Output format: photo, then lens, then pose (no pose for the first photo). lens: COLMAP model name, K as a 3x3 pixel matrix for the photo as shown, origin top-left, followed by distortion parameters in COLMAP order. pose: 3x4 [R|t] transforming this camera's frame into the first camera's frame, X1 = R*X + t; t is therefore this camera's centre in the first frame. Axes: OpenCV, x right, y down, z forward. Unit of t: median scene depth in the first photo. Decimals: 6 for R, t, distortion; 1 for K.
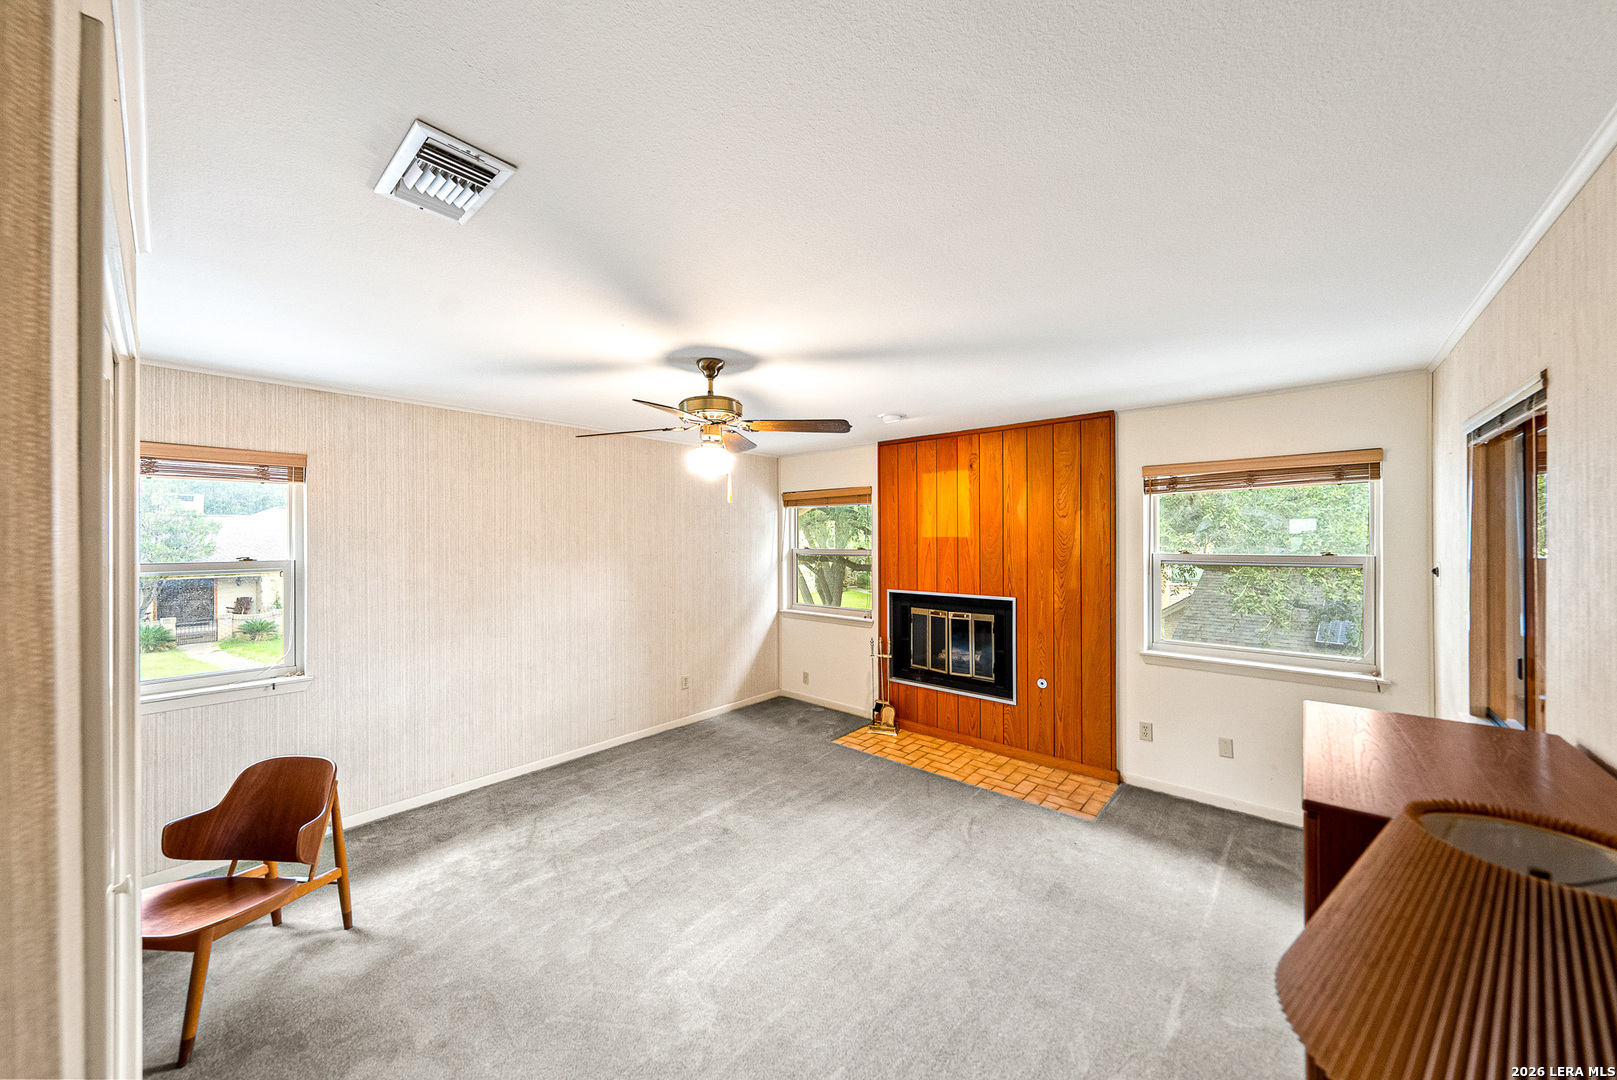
lens RADIAL K [[564.3, 0, 811.2], [0, 564.3, 542.0], [0, 0, 1]] dist [-0.005021, 0.000371]
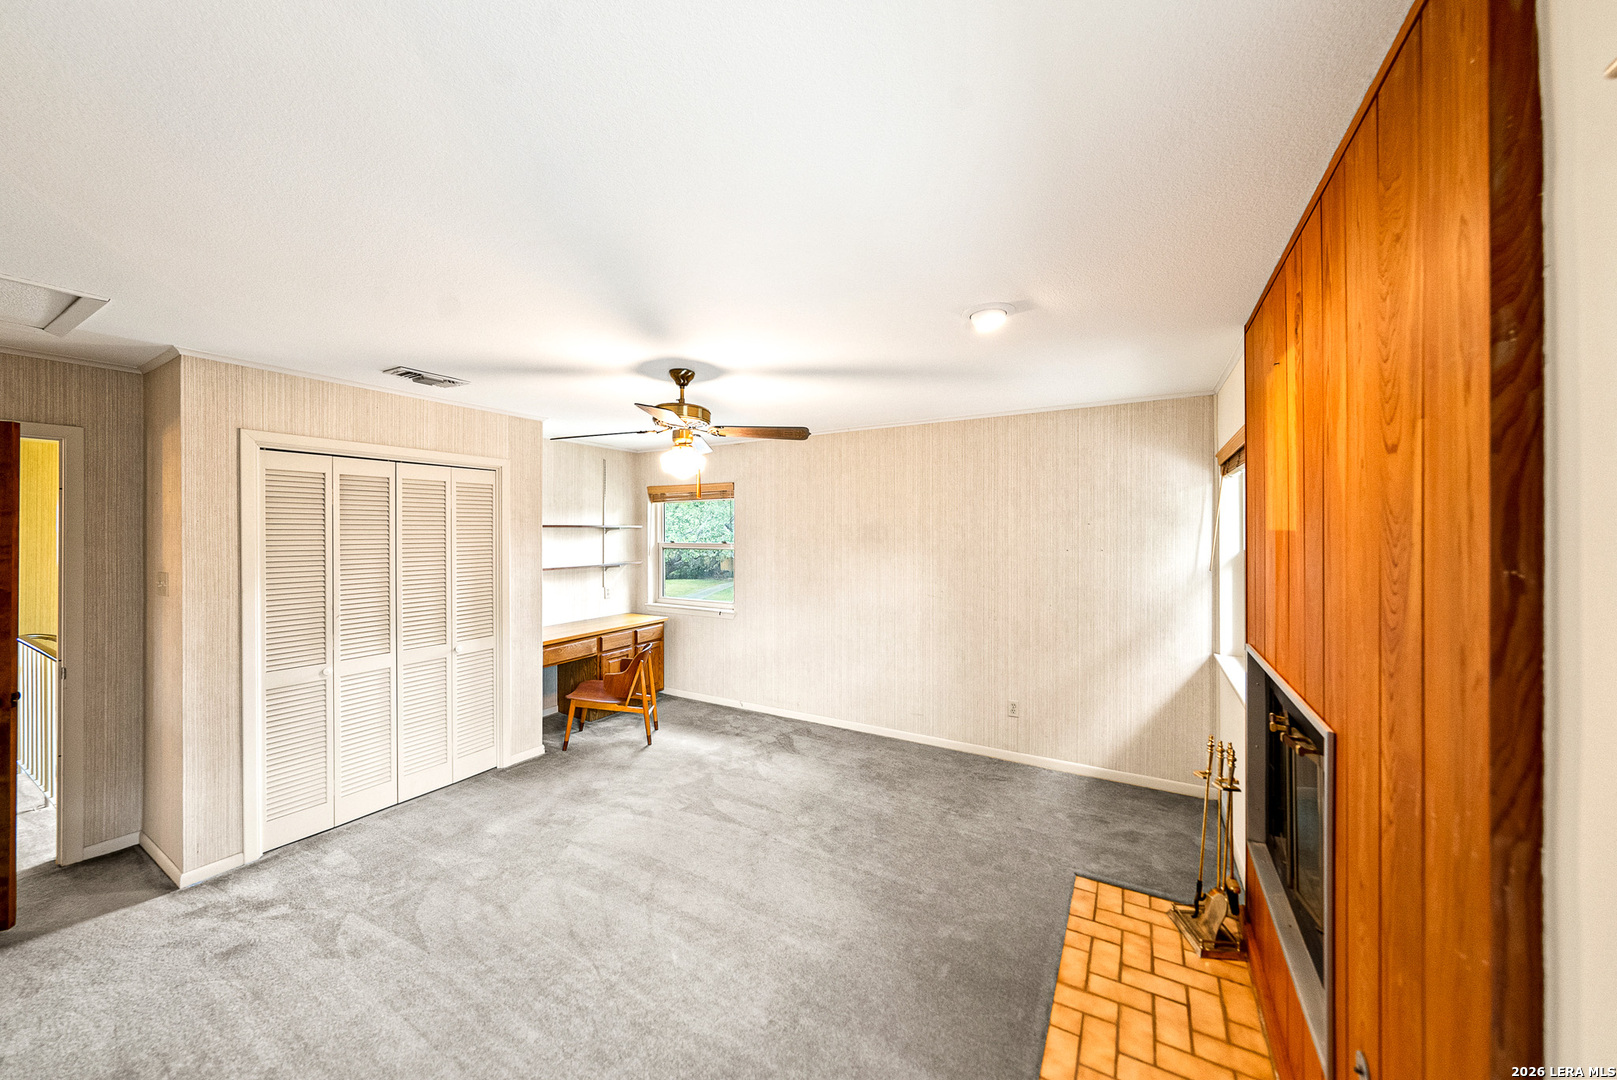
lens RADIAL K [[564.3, 0, 818.4], [0, 564.3, 529.7], [0, 0, 1]] dist [-0.005021, 0.000371]
pose [[0.188906, 0.002373, -0.981992, 0.573416], [-0.004821, 0.999987, 0.001489, -0.009345], [0.981983, 0.004453, 0.188915, 0.632126]]
